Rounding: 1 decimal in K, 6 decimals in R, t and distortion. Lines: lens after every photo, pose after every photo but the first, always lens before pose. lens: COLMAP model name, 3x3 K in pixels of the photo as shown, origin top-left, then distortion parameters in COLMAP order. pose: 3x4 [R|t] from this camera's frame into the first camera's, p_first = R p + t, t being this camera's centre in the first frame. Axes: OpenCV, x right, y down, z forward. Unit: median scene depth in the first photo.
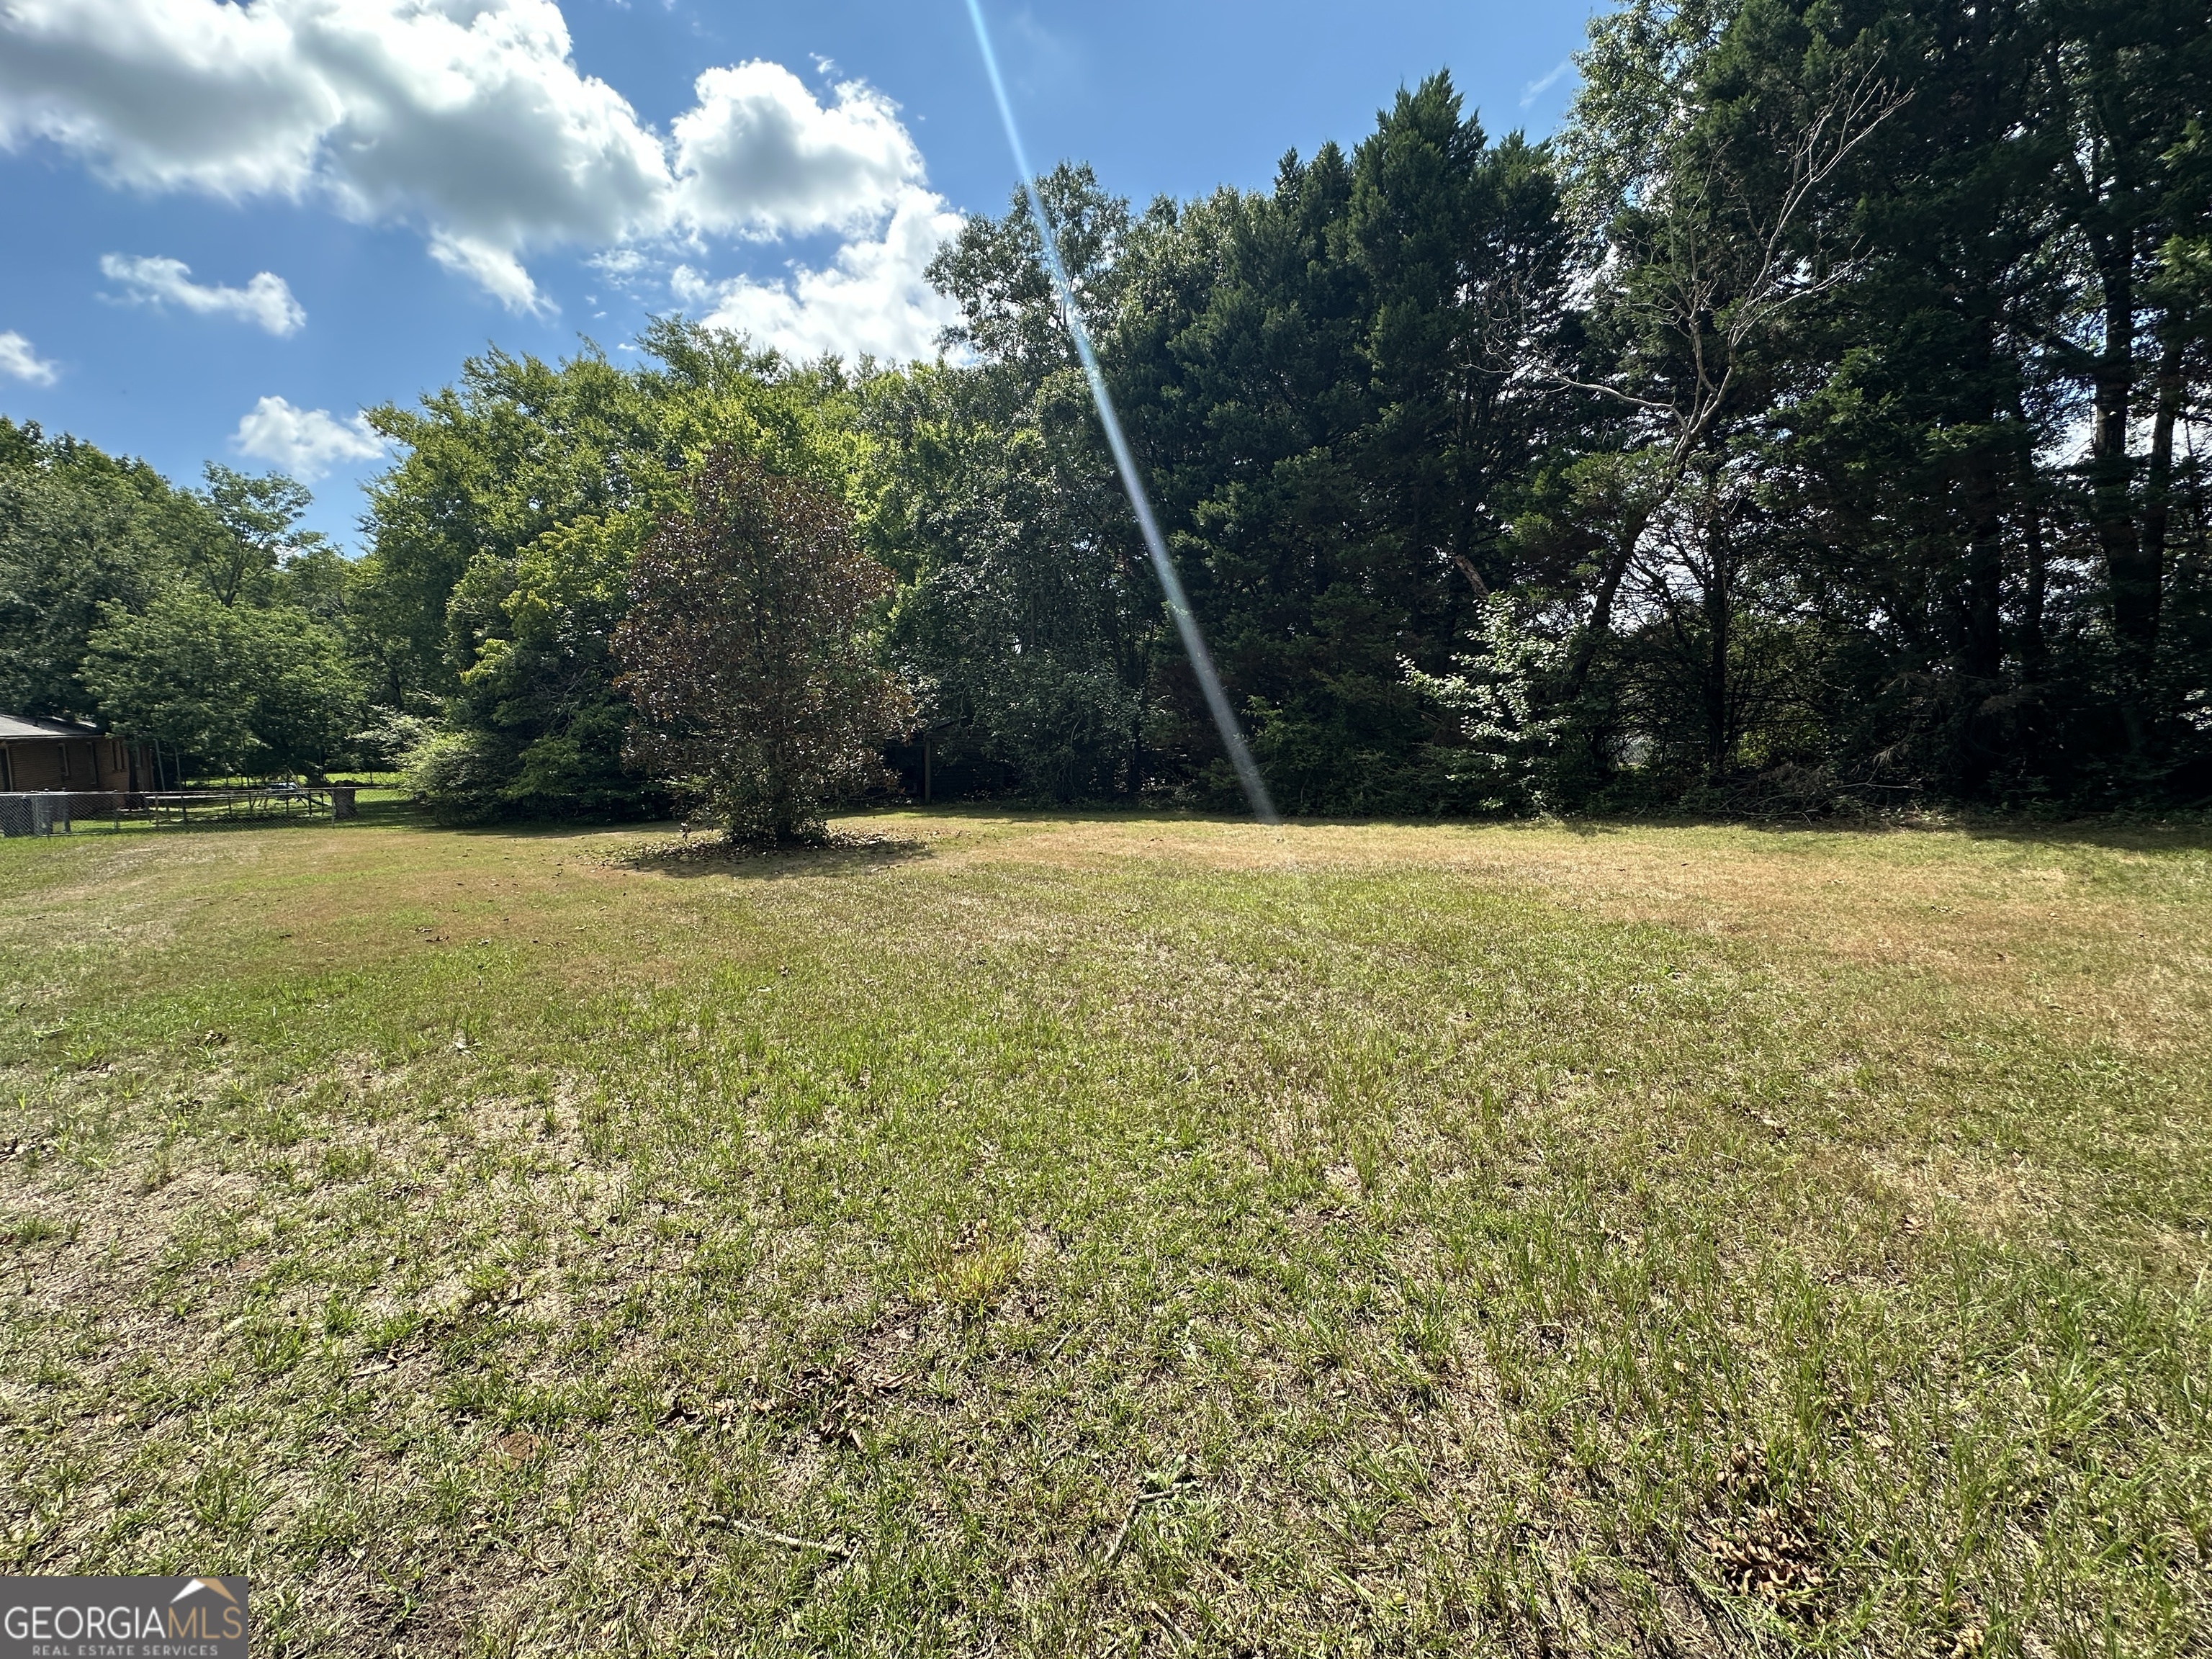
lens RADIAL K [[887.2, 0, 1104.3], [0, 887.2, 829.6], [0, 0, 1]] dist [-0.001244, 0.000739]
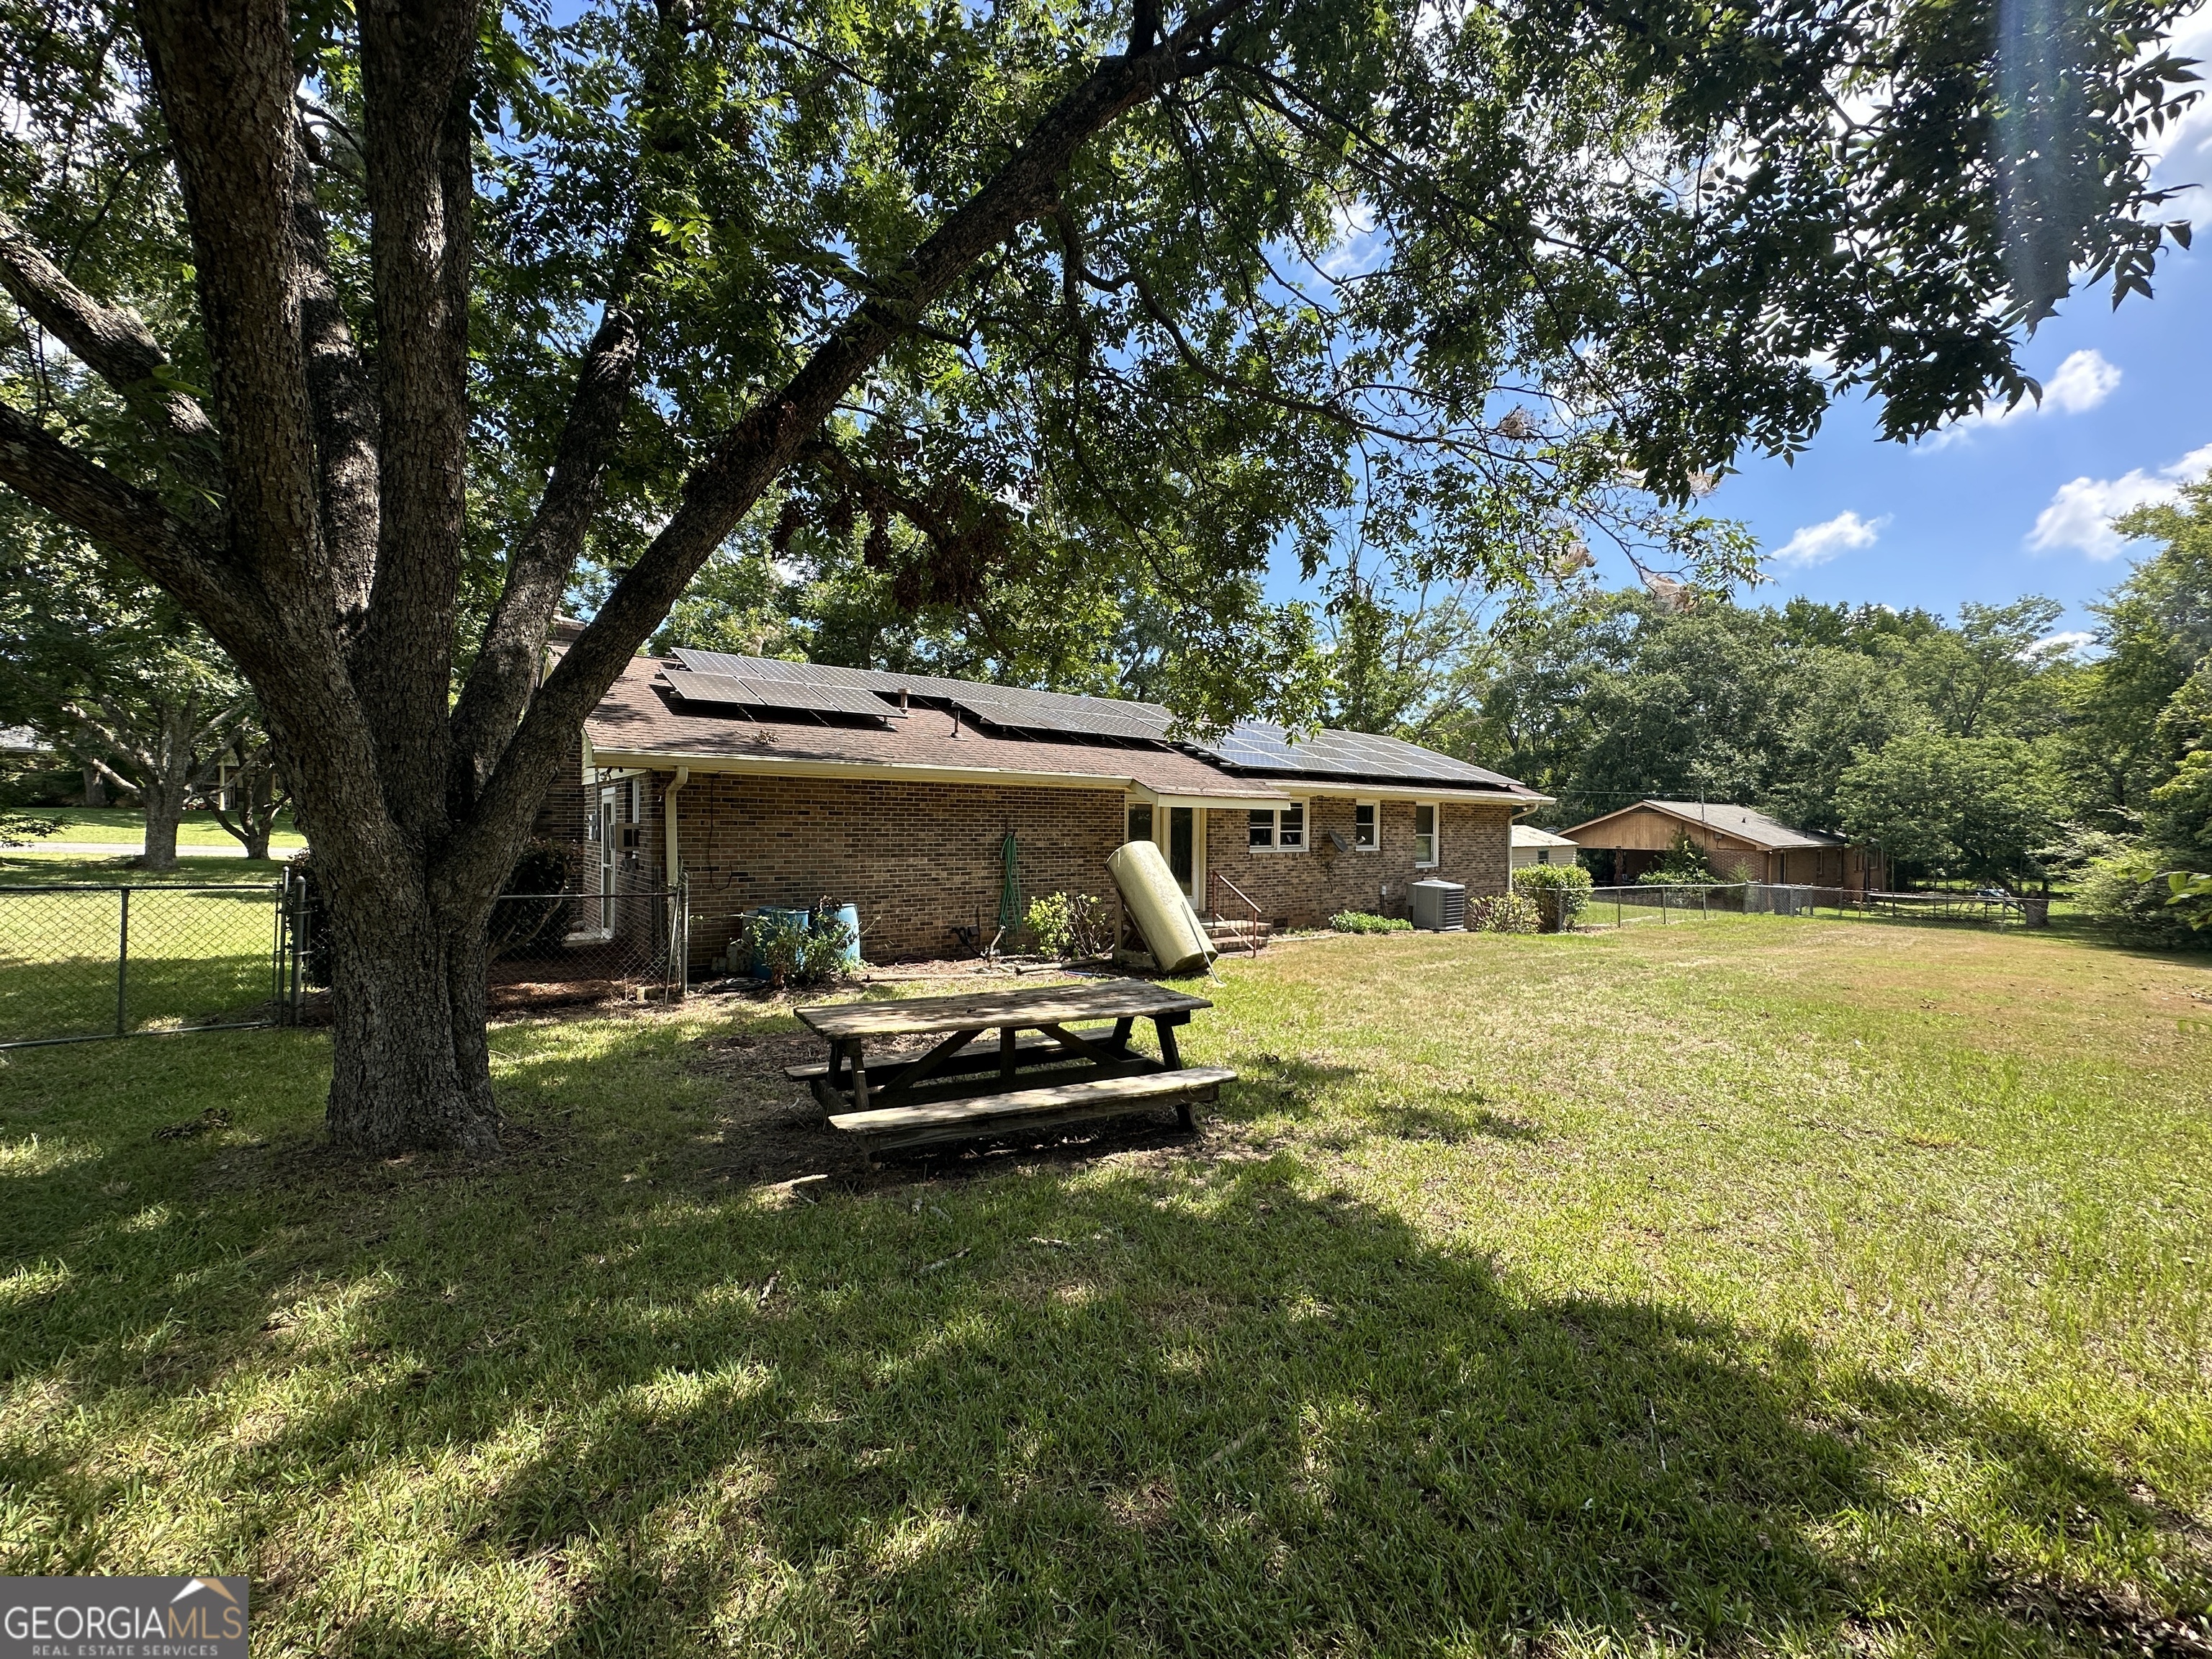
lens RADIAL K [[887.2, 0, 1104.3], [0, 887.2, 829.6], [0, 0, 1]] dist [-0.001244, 0.000739]
pose [[0.004931, -0.000990, -0.999987, 0.201841], [-0.111508, 0.993762, -0.001534, -0.004231], [0.993751, 0.111514, 0.004790, -0.114017]]
